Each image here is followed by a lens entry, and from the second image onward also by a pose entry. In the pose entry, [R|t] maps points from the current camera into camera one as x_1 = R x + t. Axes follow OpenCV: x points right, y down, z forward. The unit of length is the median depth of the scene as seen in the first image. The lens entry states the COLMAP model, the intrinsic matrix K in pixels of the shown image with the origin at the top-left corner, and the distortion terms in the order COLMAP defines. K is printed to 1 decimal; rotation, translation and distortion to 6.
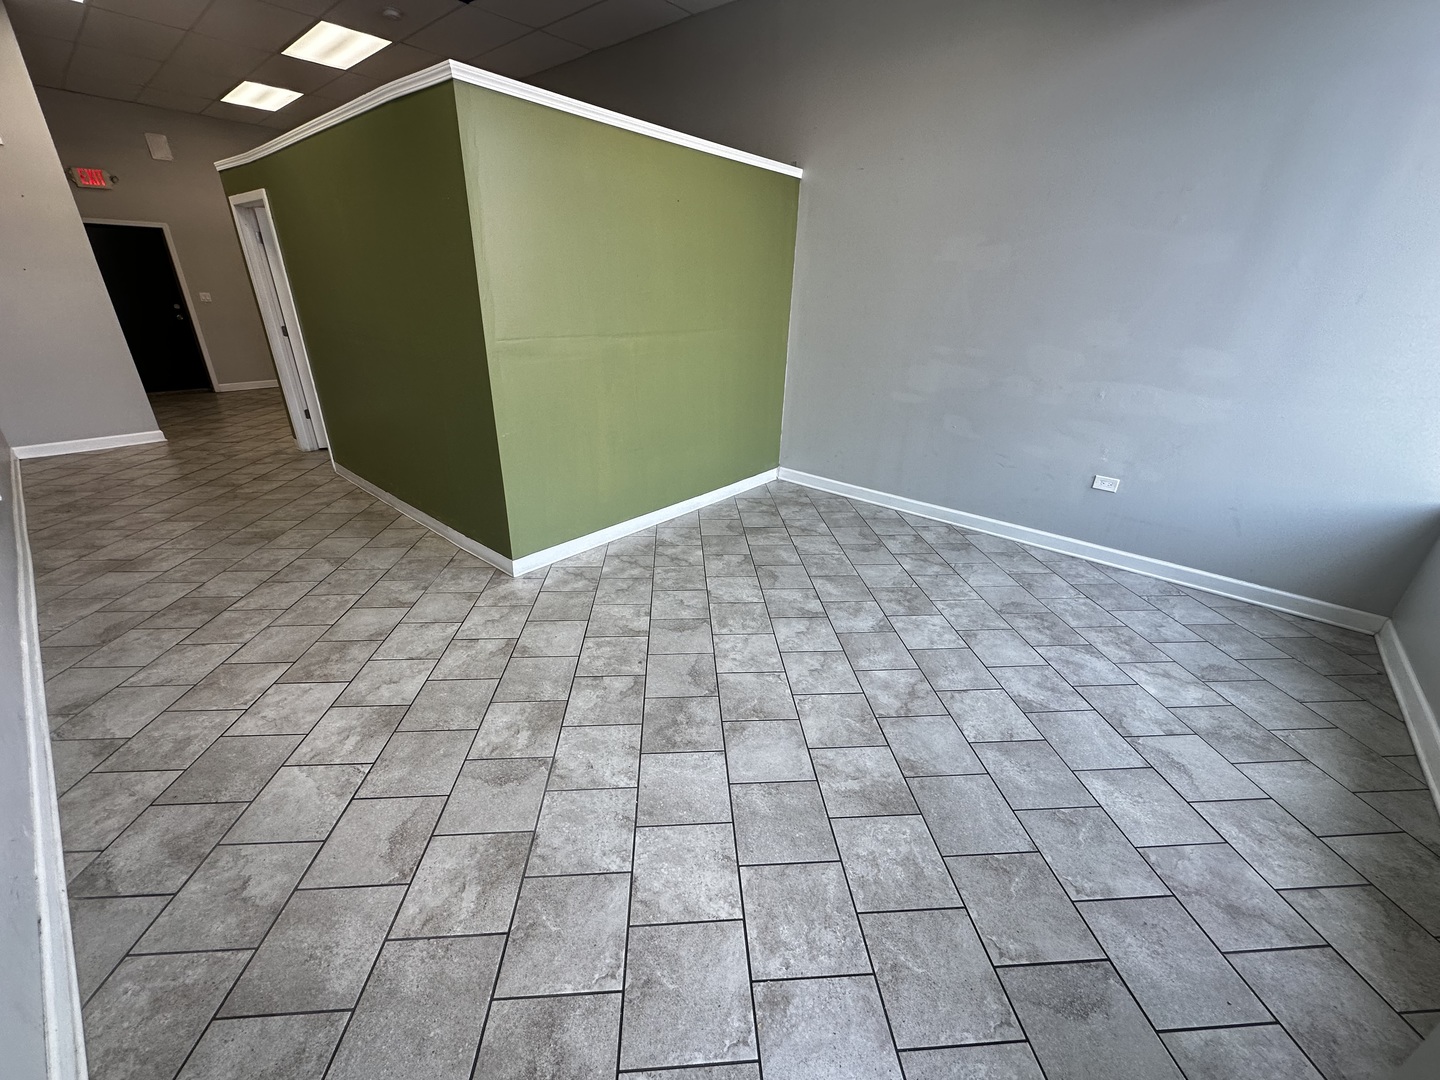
lens RADIAL K [[571.1, 0, 718.4], [0, 571.1, 540.3], [0, 0, 1]] dist [-0.005063, 0.001084]
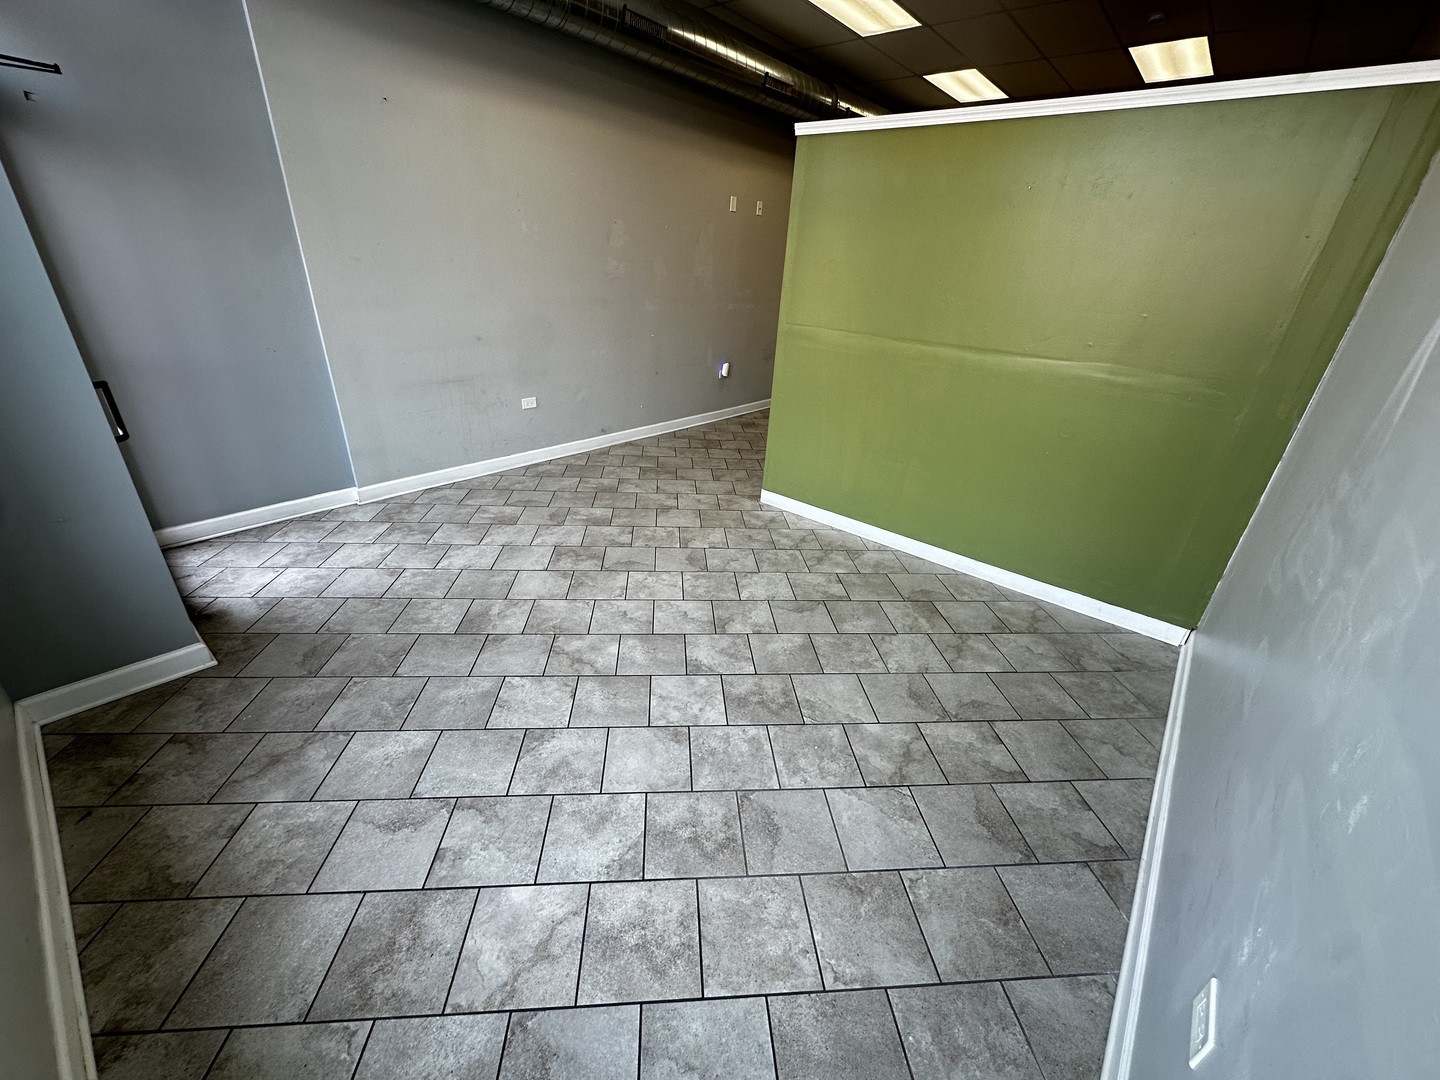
lens RADIAL K [[571.1, 0, 718.4], [0, 571.1, 540.3], [0, 0, 1]] dist [-0.005063, 0.001084]
pose [[0.012654, 0.417032, -0.908804, 1.217561], [-0.450667, 0.813709, 0.367120, -0.418703], [0.892602, 0.404922, 0.198239, 0.936656]]
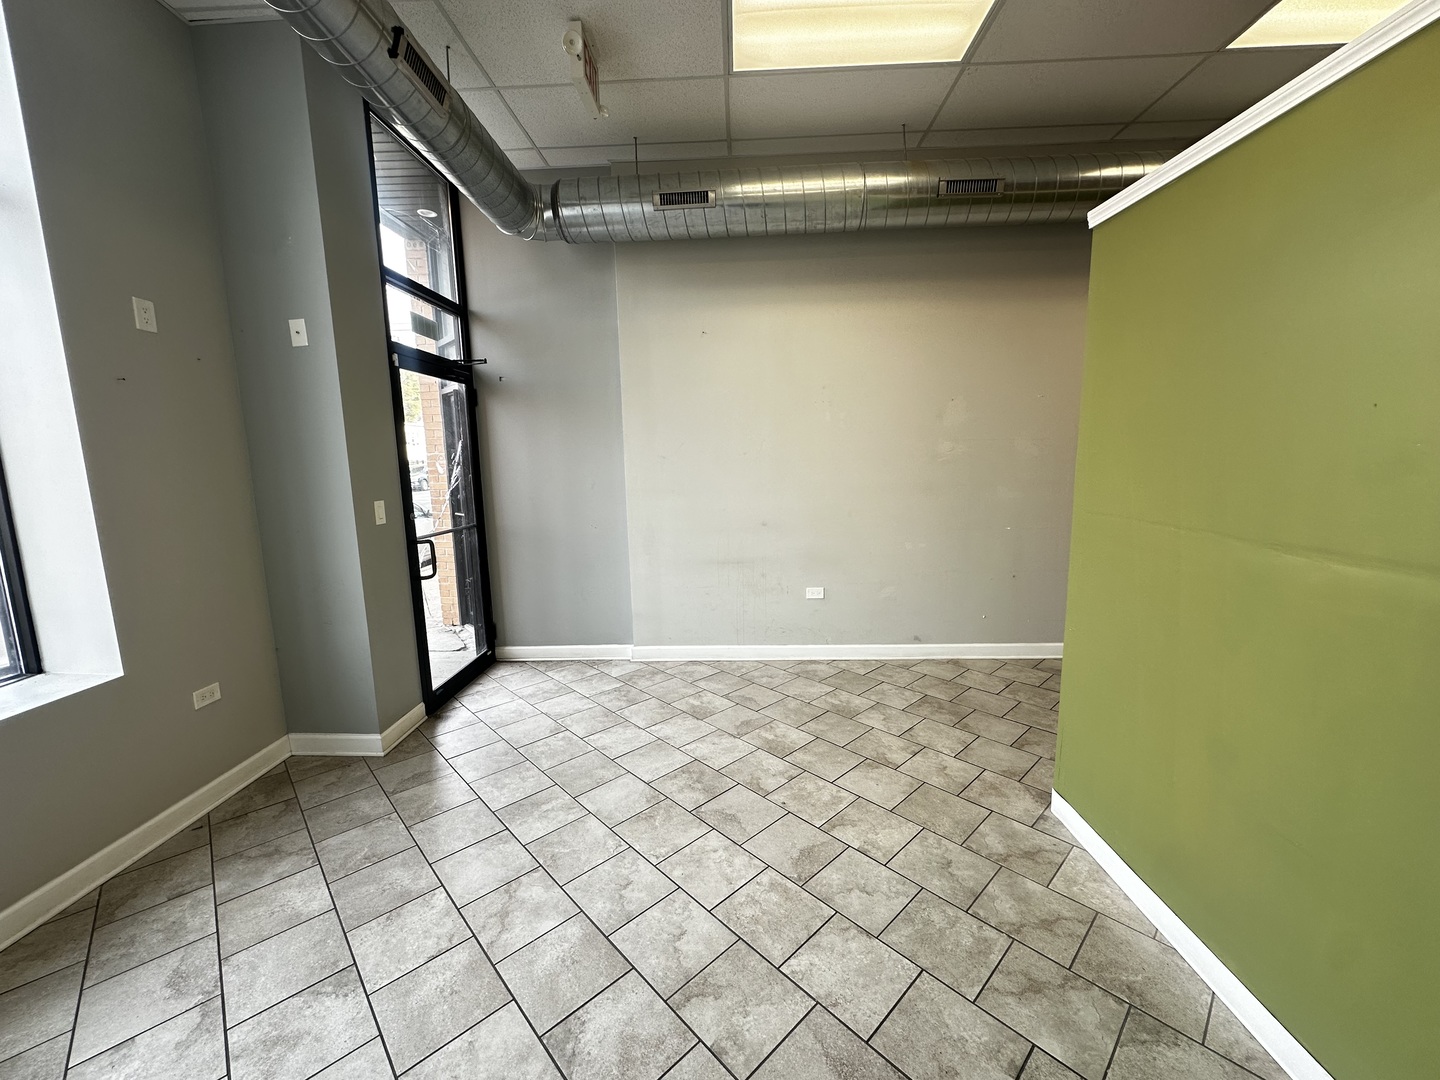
lens RADIAL K [[571.1, 0, 718.4], [0, 571.1, 540.3], [0, 0, 1]] dist [-0.005063, 0.001084]
pose [[-0.776108, 0.086815, -0.624596, 0.565085], [-0.249019, 0.867786, 0.430042, -0.618011], [0.579350, 0.489295, -0.651877, 1.451234]]
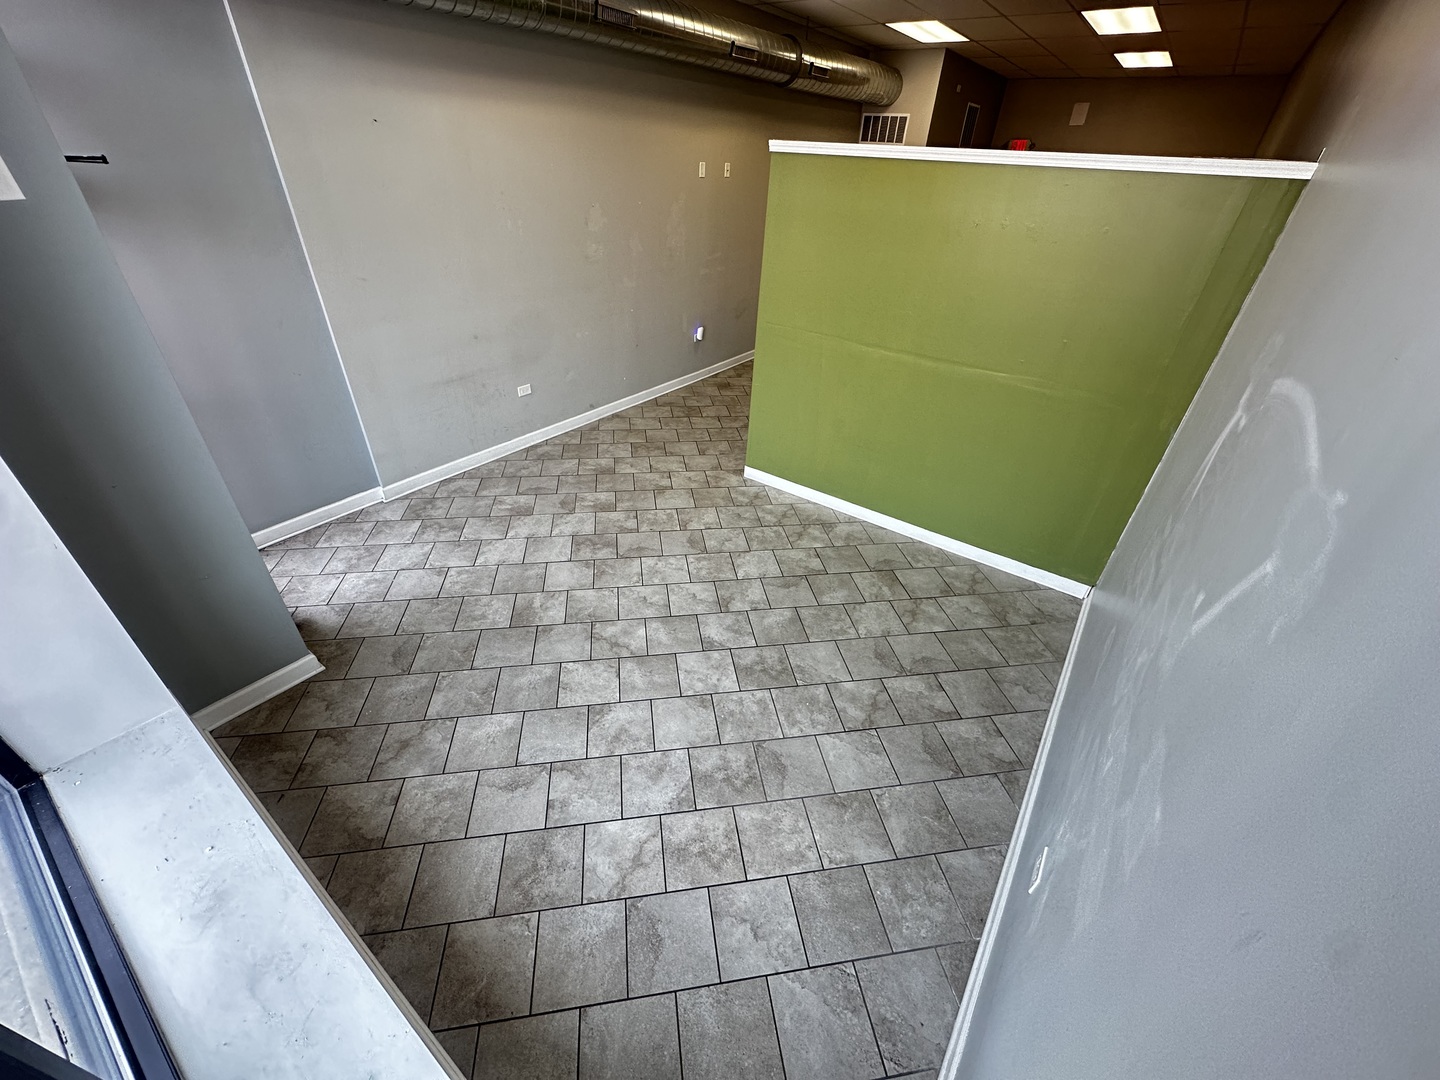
lens RADIAL K [[571.1, 0, 718.4], [0, 571.1, 540.3], [0, 0, 1]] dist [-0.005063, 0.001084]
pose [[0.087112, 0.542039, -0.835826, 1.343640], [-0.437140, 0.774722, 0.456852, -0.629861], [0.895165, 0.325576, 0.304434, 0.735144]]
